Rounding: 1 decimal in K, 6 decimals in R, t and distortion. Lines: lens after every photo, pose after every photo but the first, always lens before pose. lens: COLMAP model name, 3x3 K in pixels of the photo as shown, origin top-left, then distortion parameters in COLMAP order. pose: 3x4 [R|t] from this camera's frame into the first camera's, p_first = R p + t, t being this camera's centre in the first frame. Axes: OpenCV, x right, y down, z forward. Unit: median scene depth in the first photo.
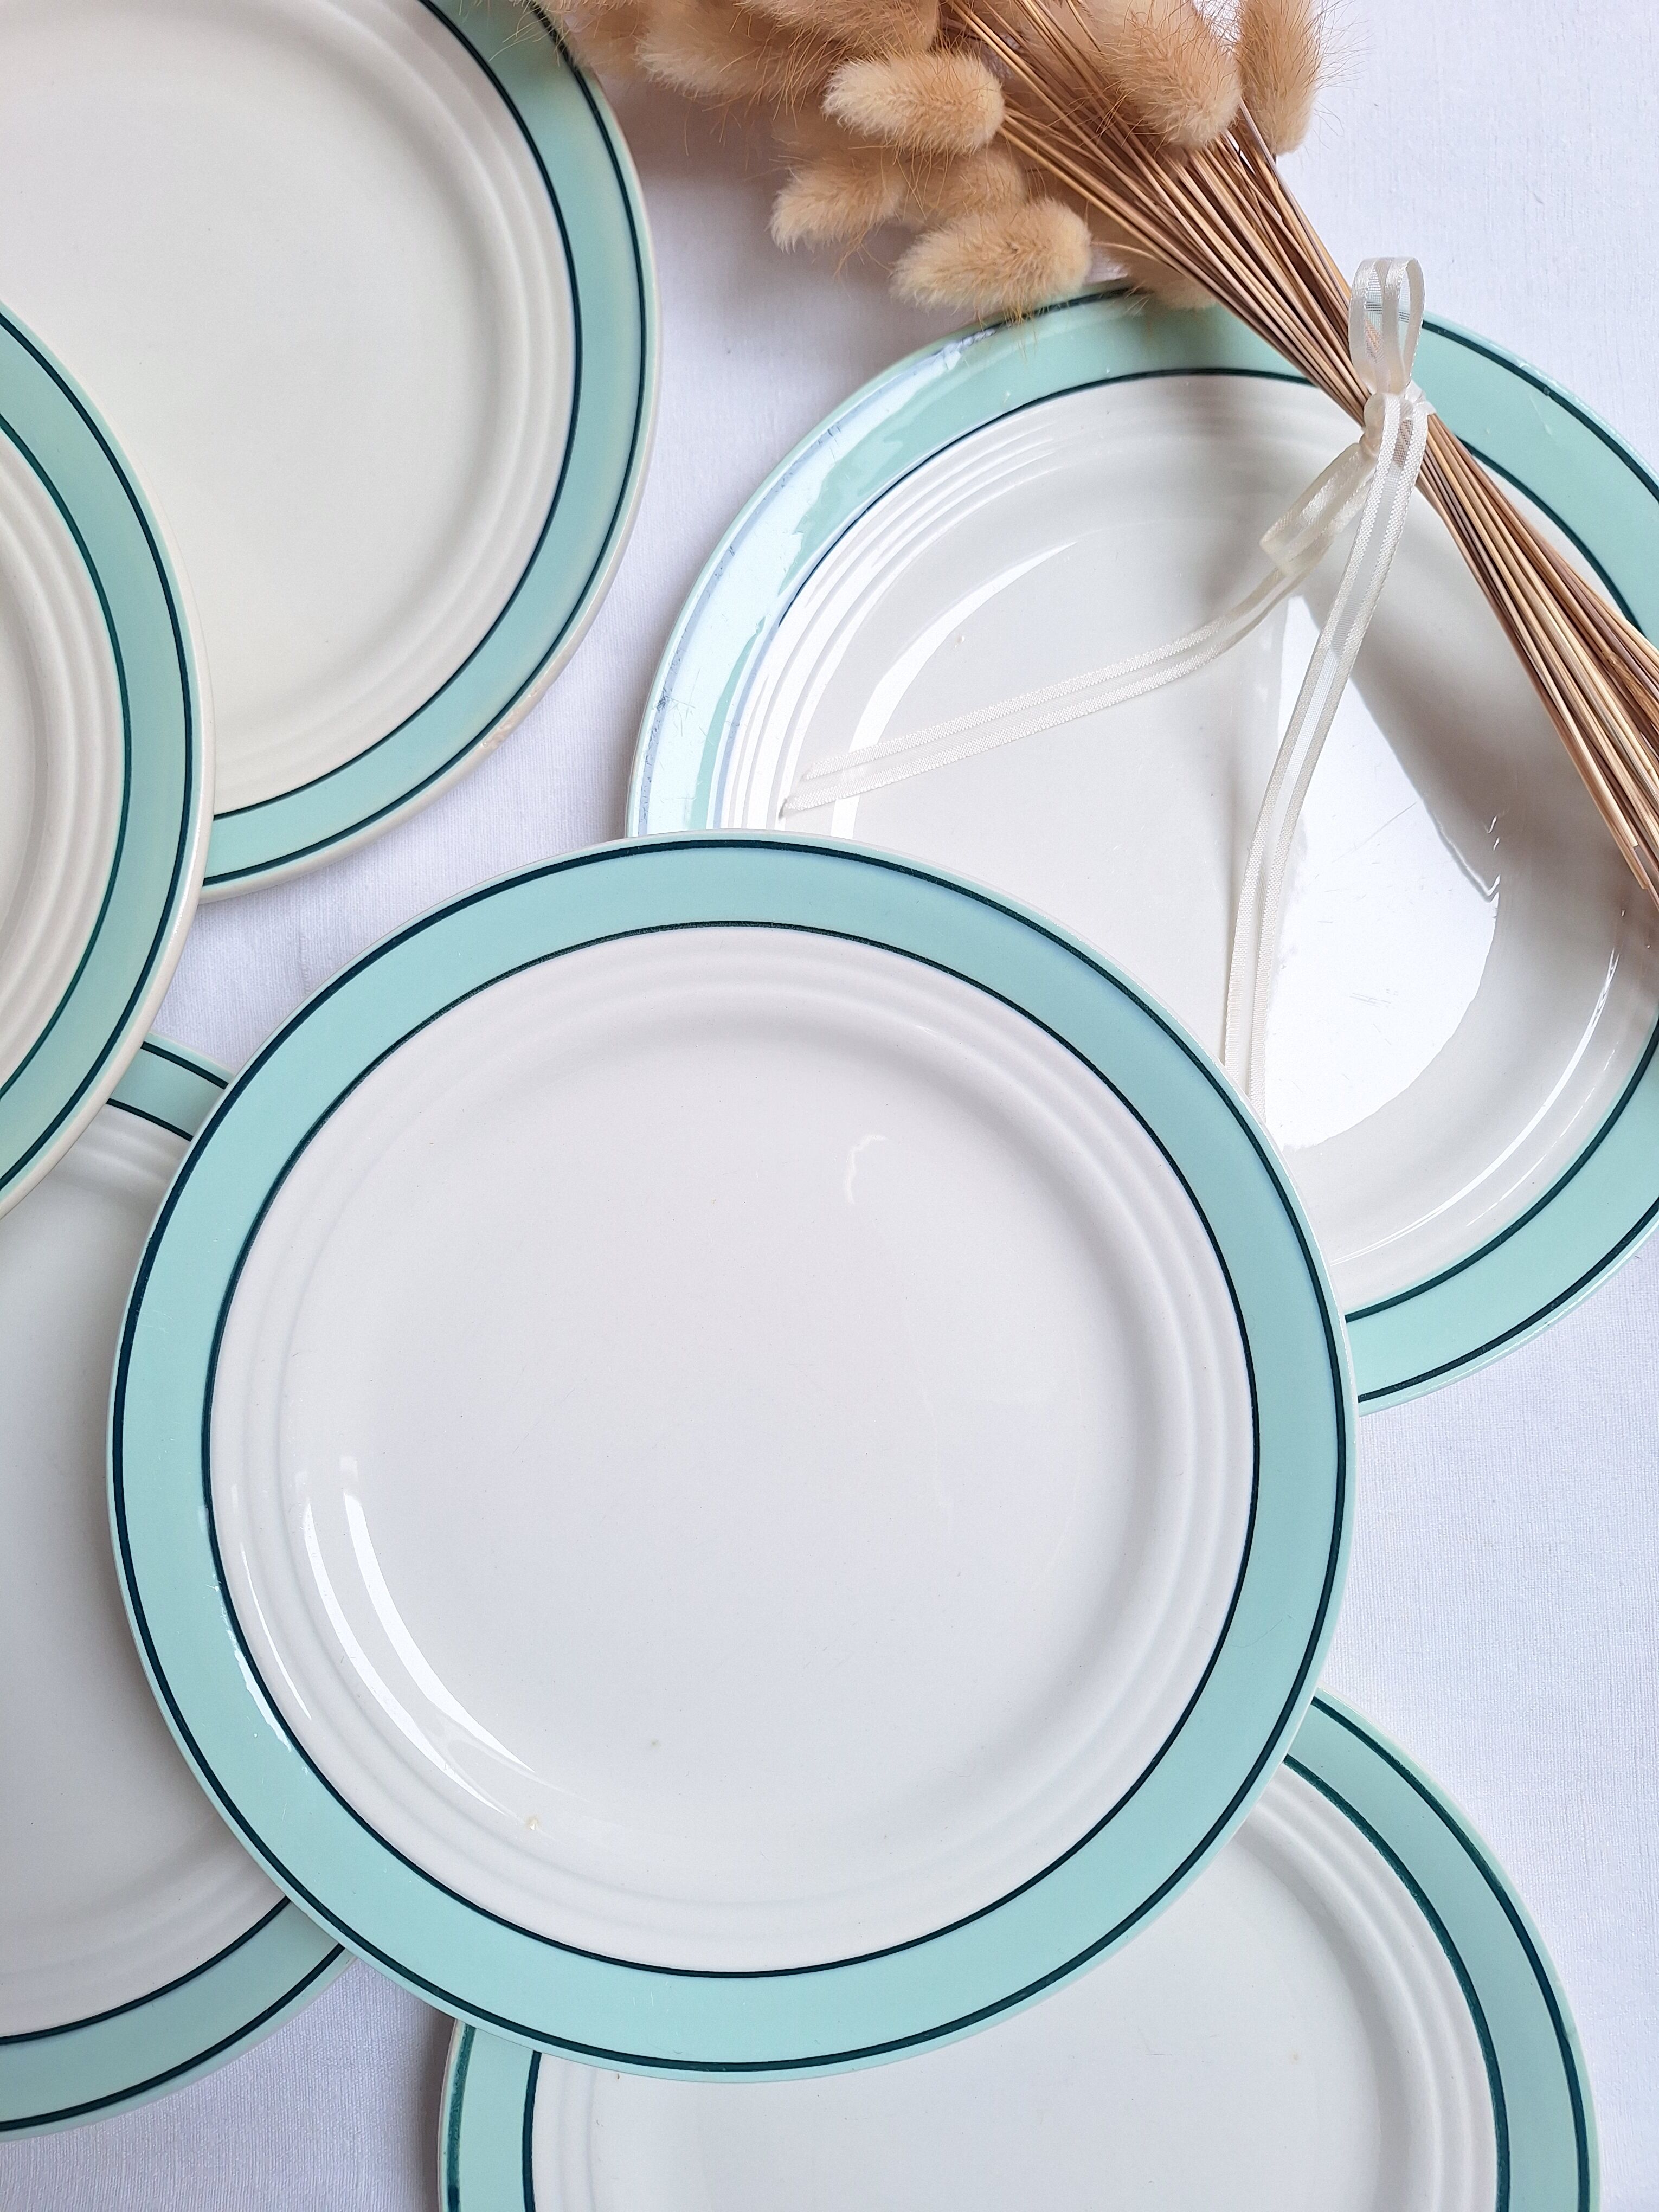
lens RADIAL K [[1489.0, 0, 862.4], [0, 1489.0, 1088.0], [0, 0, 1]] dist [0.011649, -0.016324]
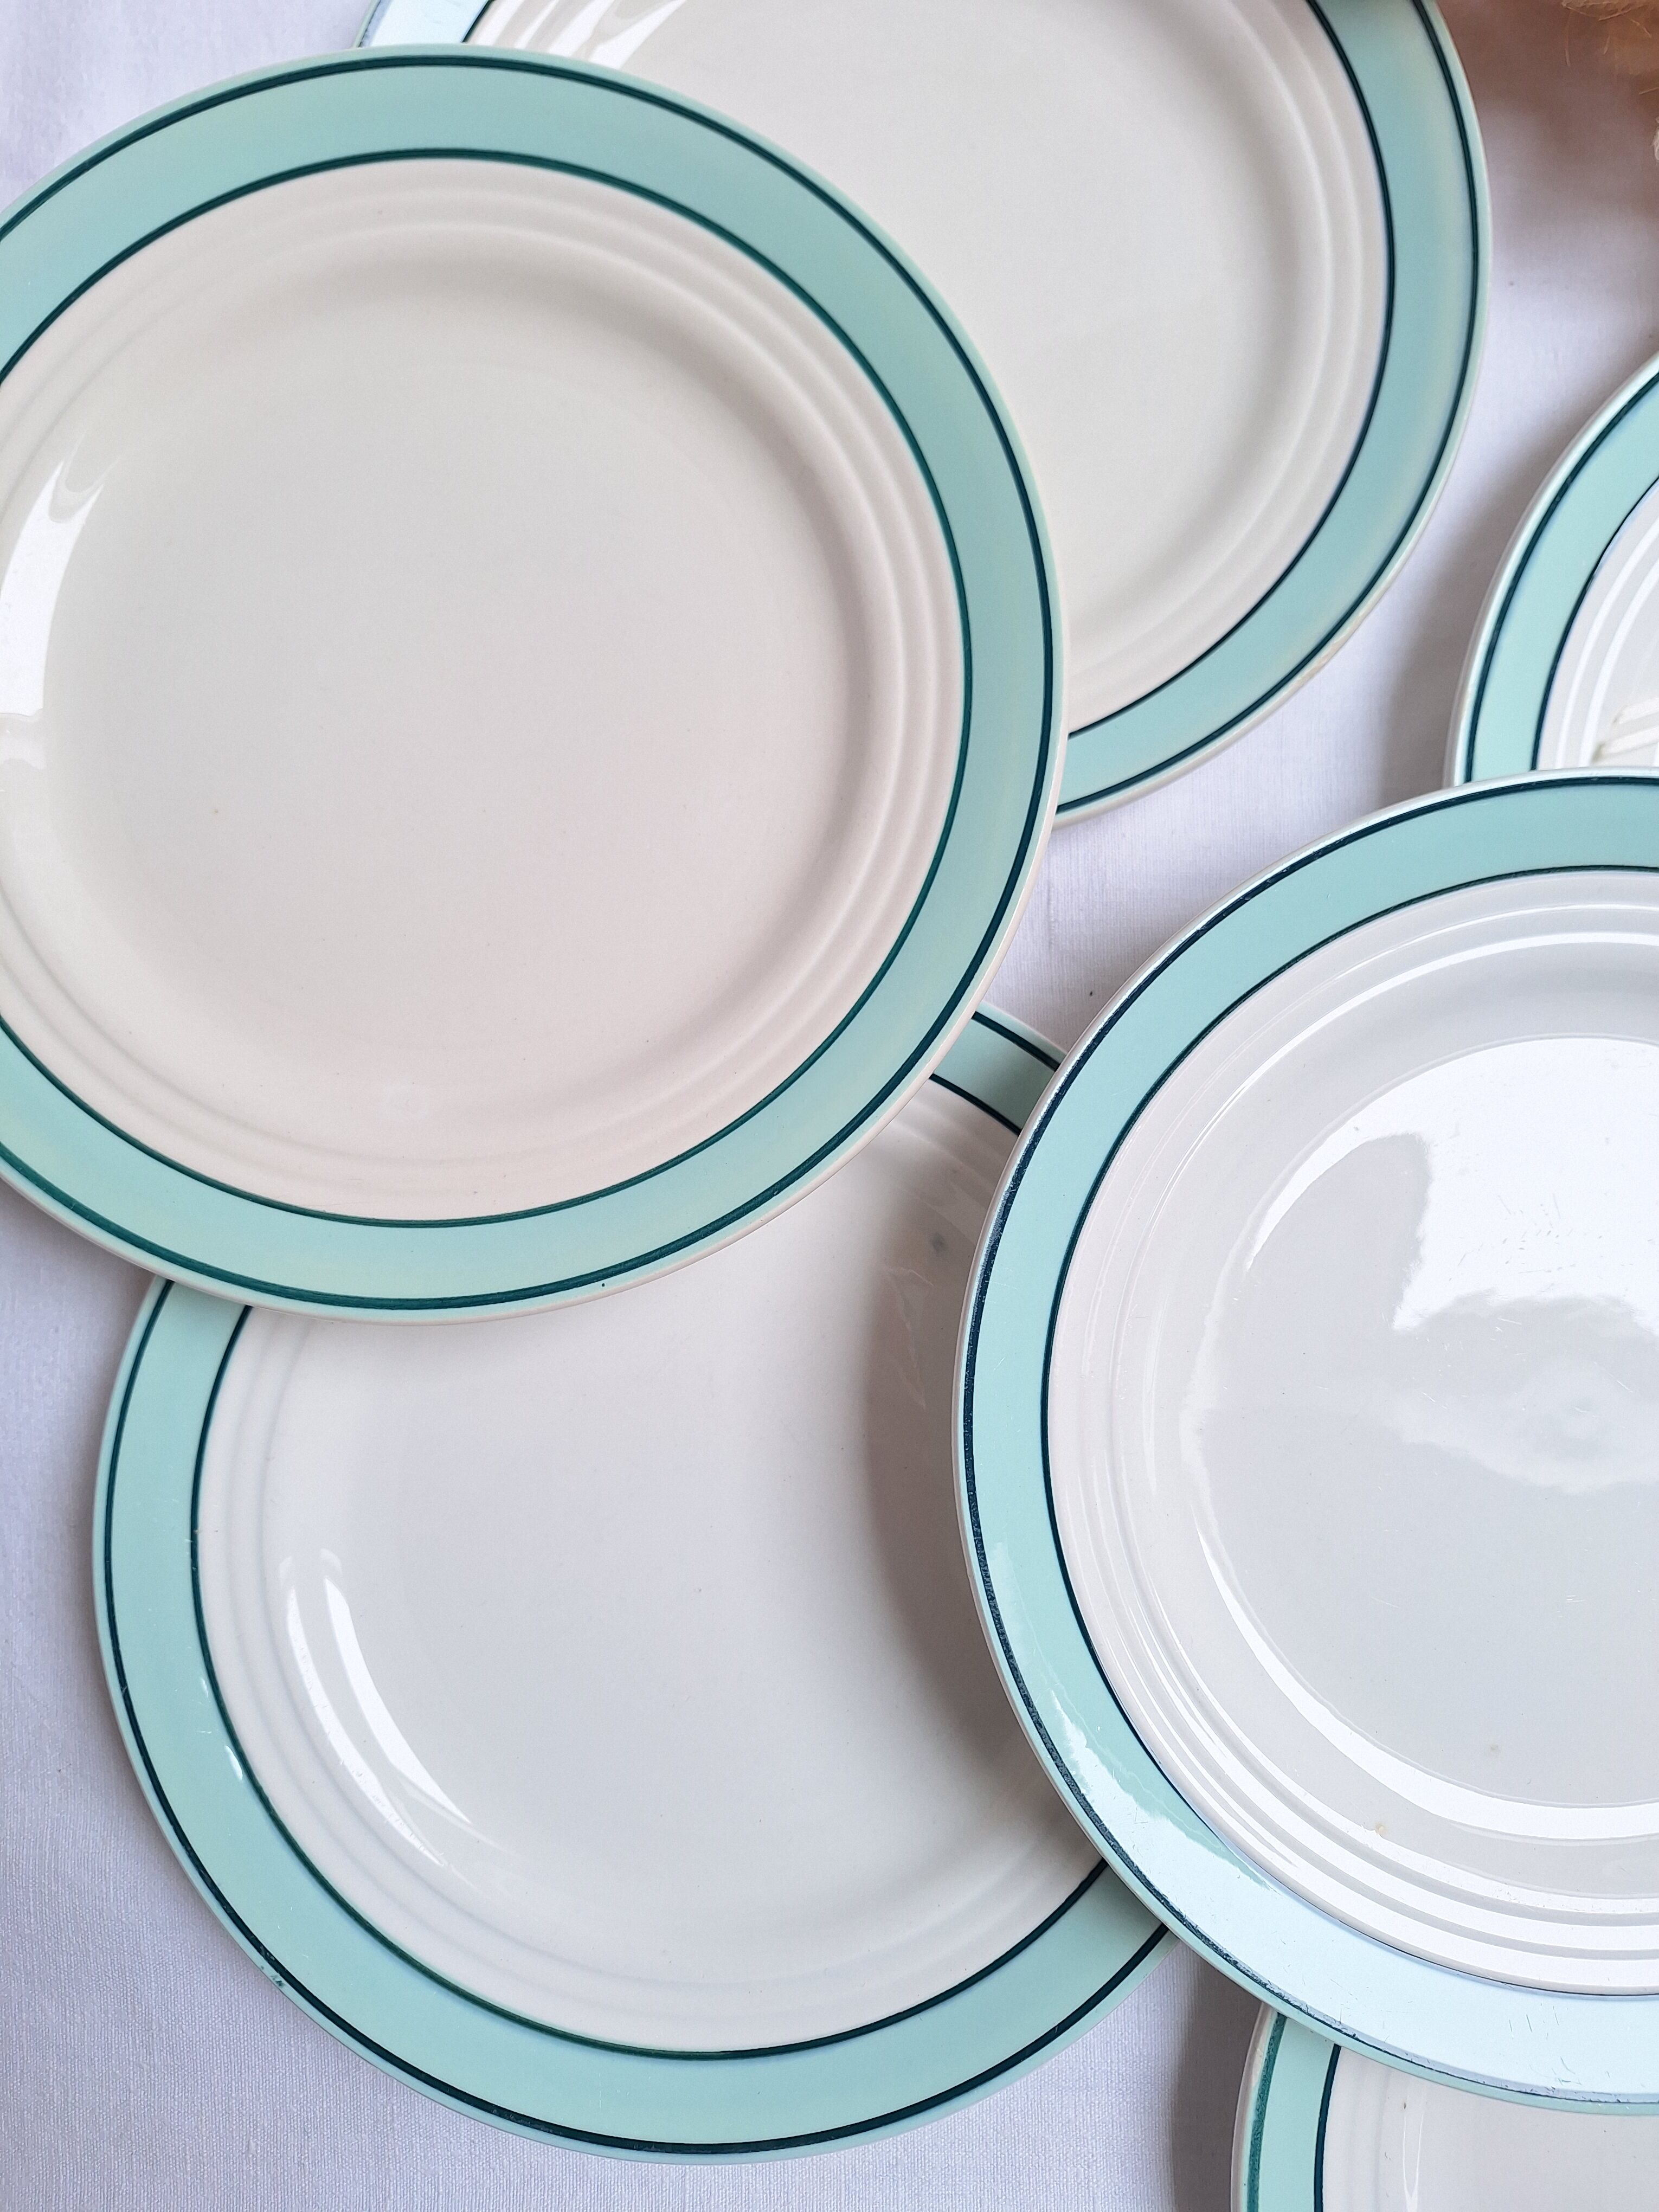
lens RADIAL K [[1489.0, 0, 822.7], [0, 1489.0, 1123.5], [0, 0, 1]] dist [0.011649, -0.016324]
pose [[0.999791, 0.015039, -0.013856, -0.566940], [-0.015253, 0.999764, -0.015490, 0.072265], [0.013620, 0.015698, 0.999784, 0.055157]]
